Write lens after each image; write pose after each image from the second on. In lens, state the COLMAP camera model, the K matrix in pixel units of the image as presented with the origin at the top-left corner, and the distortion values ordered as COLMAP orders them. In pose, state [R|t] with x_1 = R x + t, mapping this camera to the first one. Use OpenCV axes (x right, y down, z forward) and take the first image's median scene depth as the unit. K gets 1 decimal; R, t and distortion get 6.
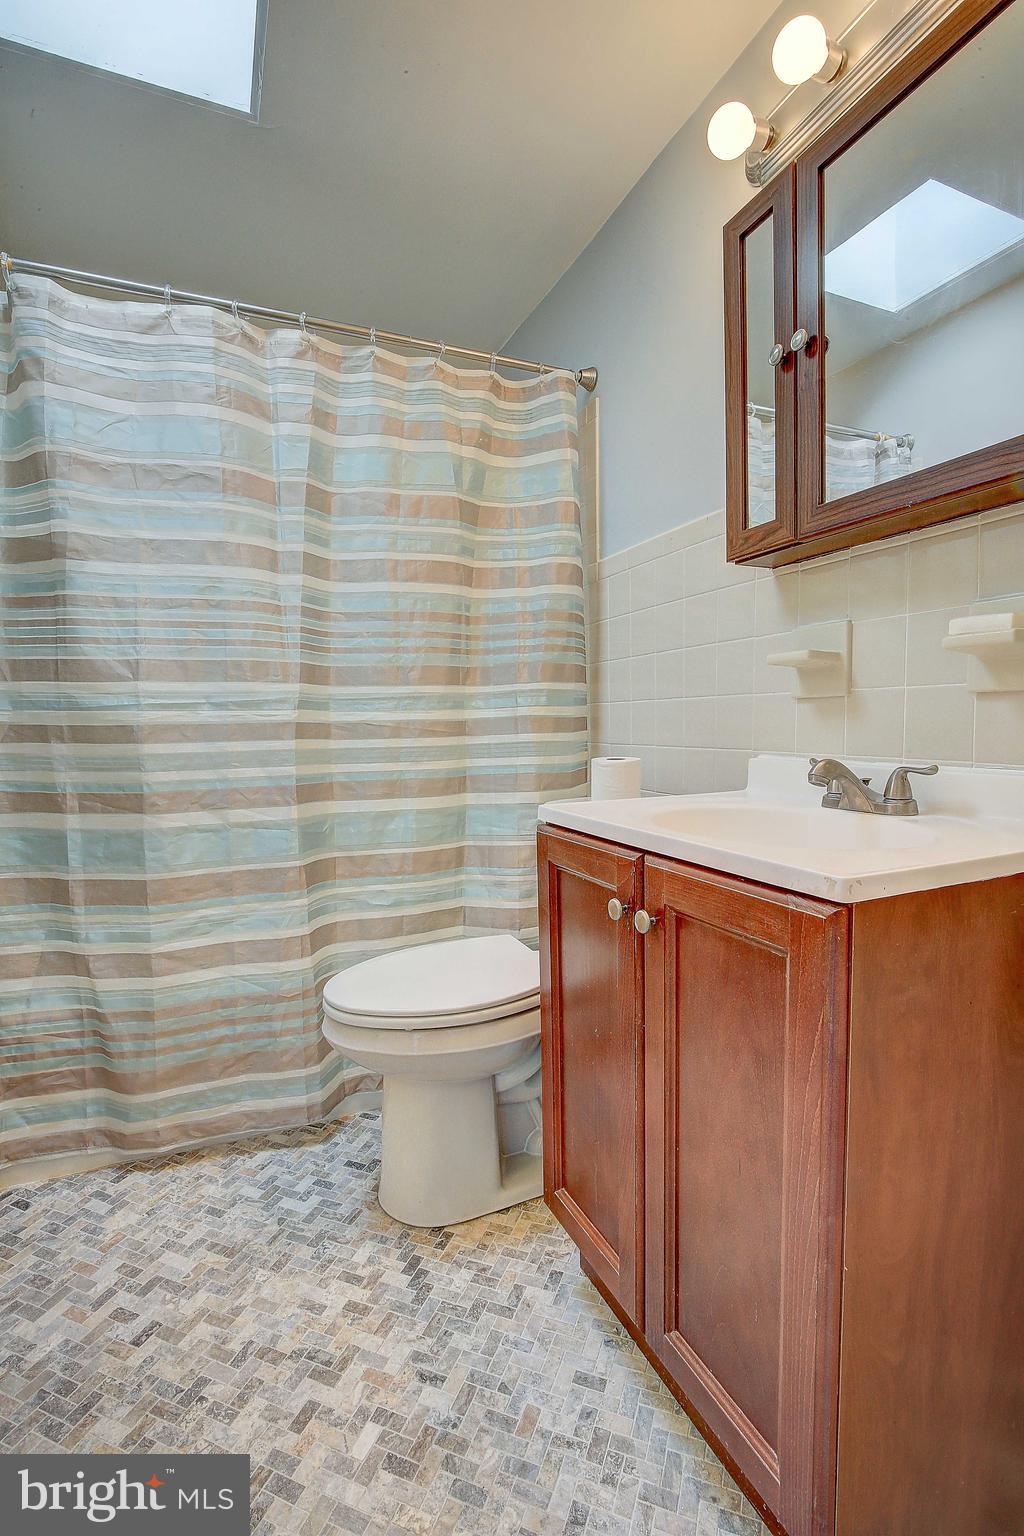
lens RADIAL K [[713.9, 0, 525.7], [0, 713.9, 761.0], [0, 0, 1]] dist [-0.032344, 0.007857]
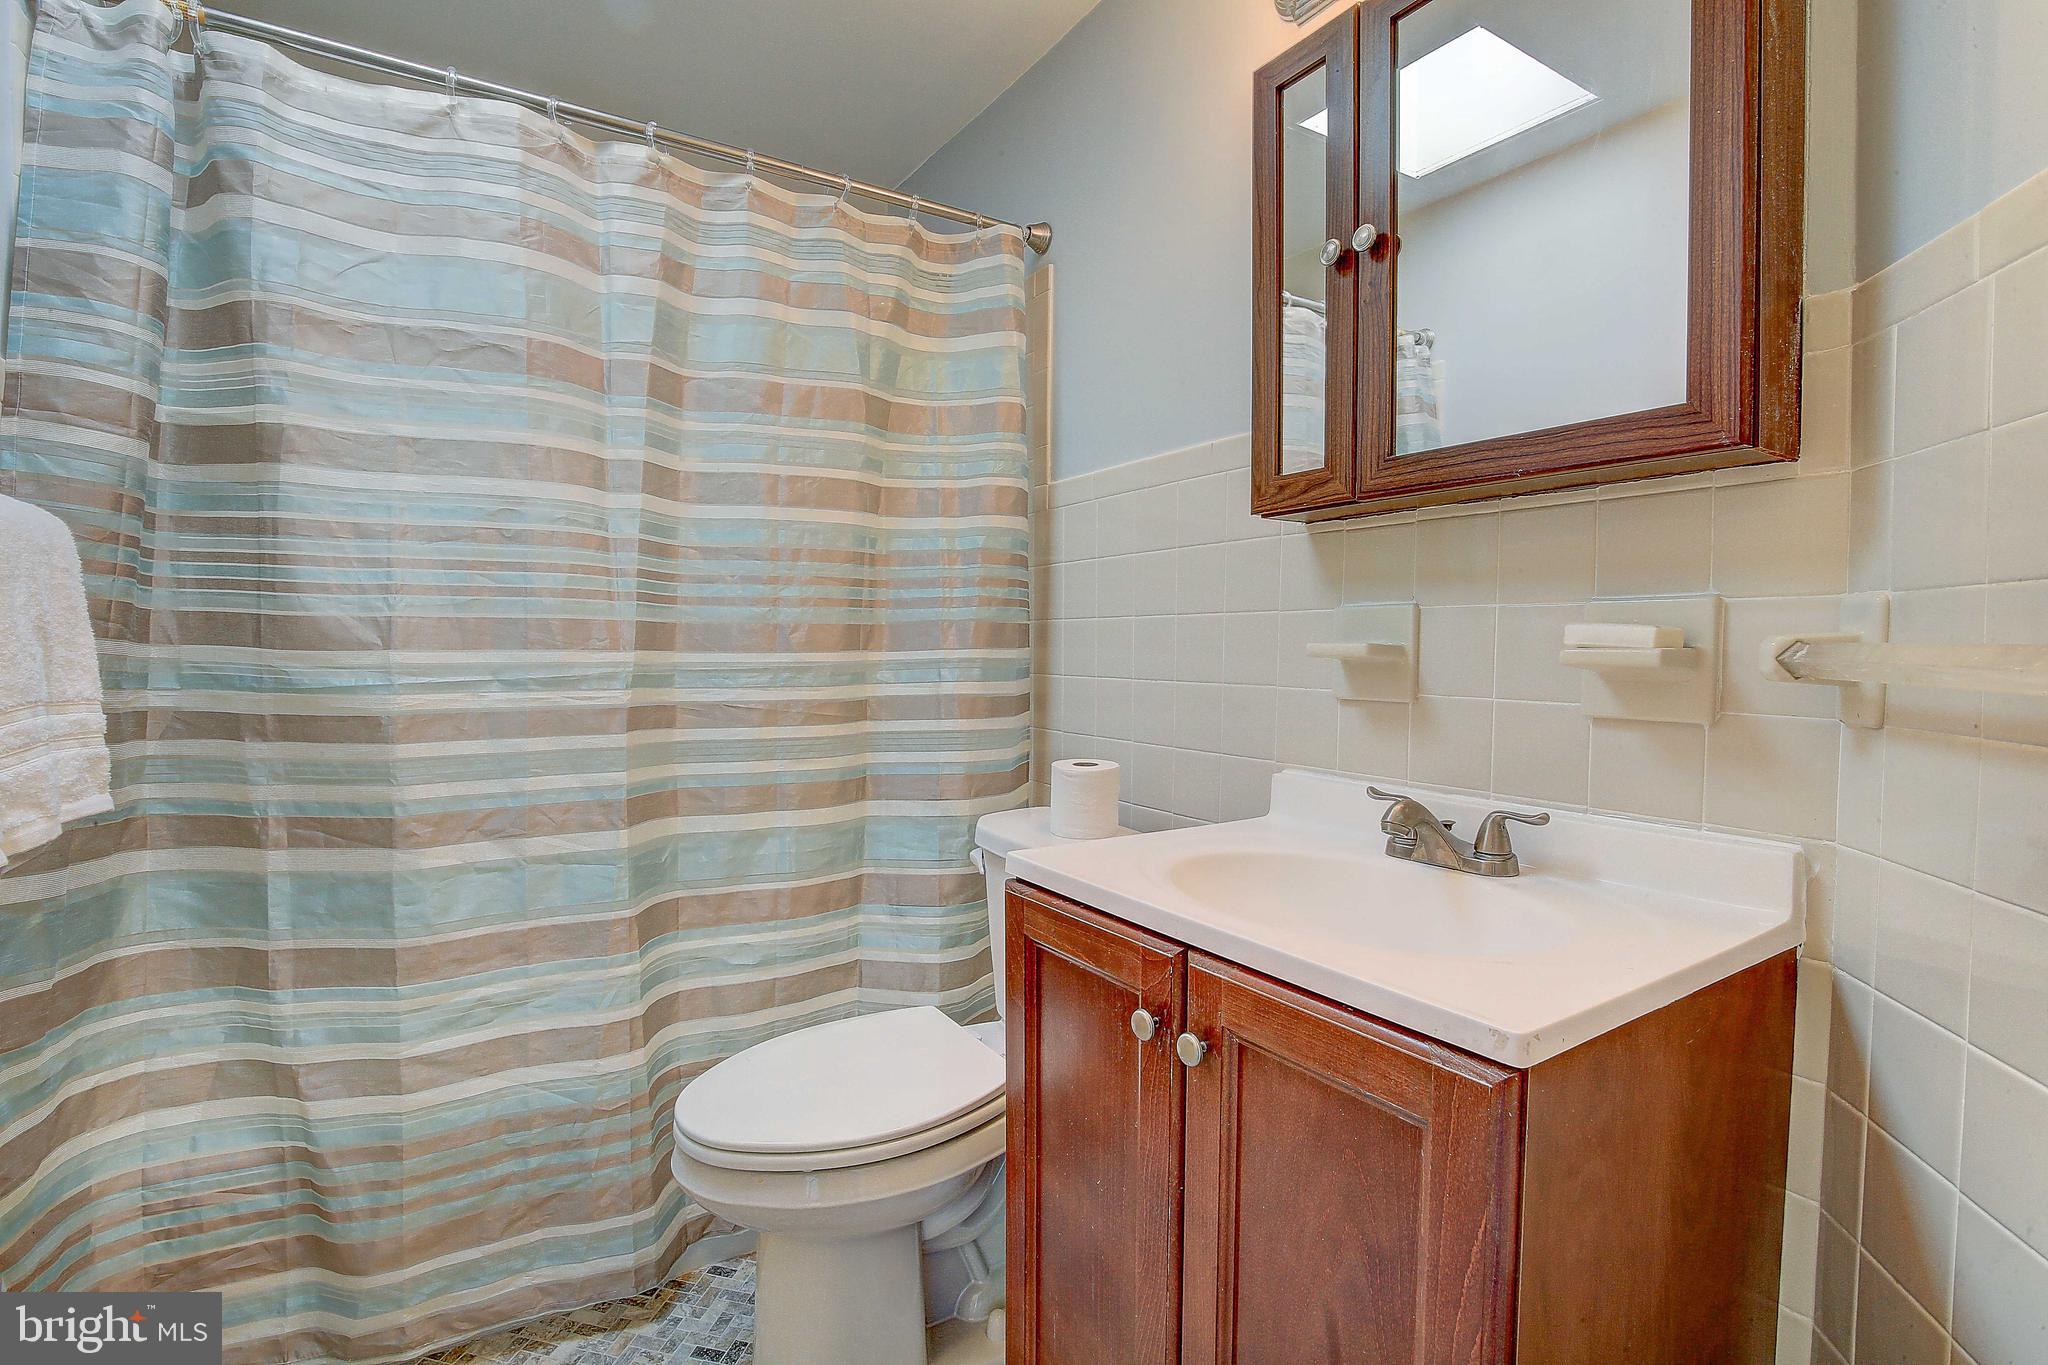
lens RADIAL K [[951.9, 0, 1015.8], [0, 951.9, 677.5], [0, 0, 1]] dist [-0.032344, 0.007857]
pose [[0.990883, 0.014677, 0.133924, -0.079599], [-0.011210, 0.999583, -0.026610, -0.067898], [-0.134259, 0.024866, 0.990634, 0.042205]]
